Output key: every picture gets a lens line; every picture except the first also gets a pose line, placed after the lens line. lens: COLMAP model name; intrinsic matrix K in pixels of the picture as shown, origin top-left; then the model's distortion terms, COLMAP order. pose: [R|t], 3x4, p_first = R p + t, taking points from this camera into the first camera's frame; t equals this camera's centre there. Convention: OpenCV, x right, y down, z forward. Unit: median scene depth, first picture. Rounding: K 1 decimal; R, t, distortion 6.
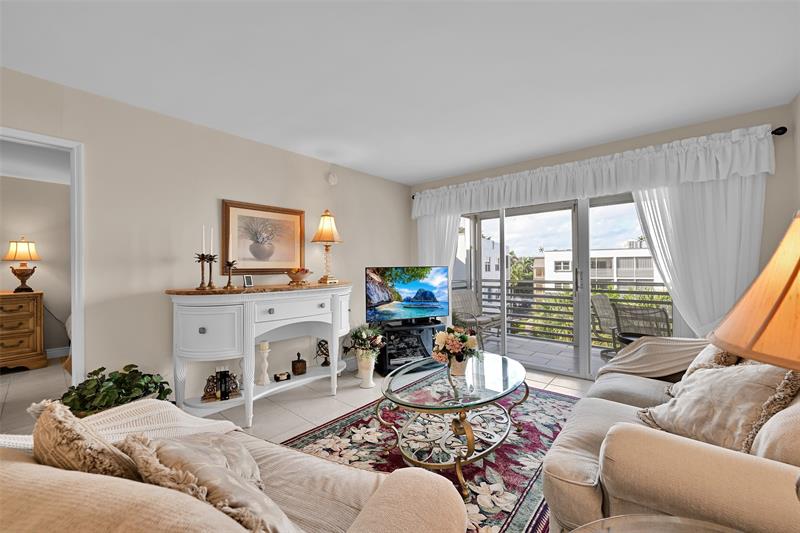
lens RADIAL K [[316.6, 0, 398.4], [0, 316.6, 268.4], [0, 0, 1]] dist [-0.002152, -0.000158]
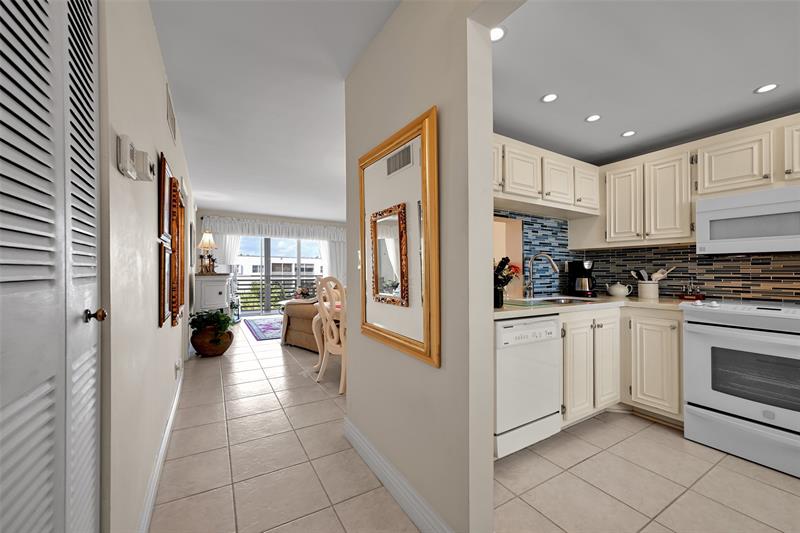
lens RADIAL K [[316.6, 0, 398.4], [0, 316.6, 268.4], [0, 0, 1]] dist [-0.002152, -0.000158]
pose [[0.303253, 0.017173, 0.952755, -1.844073], [-0.004486, 0.999852, -0.016594, 0.056629], [-0.952900, 0.000758, 0.303285, -0.578819]]
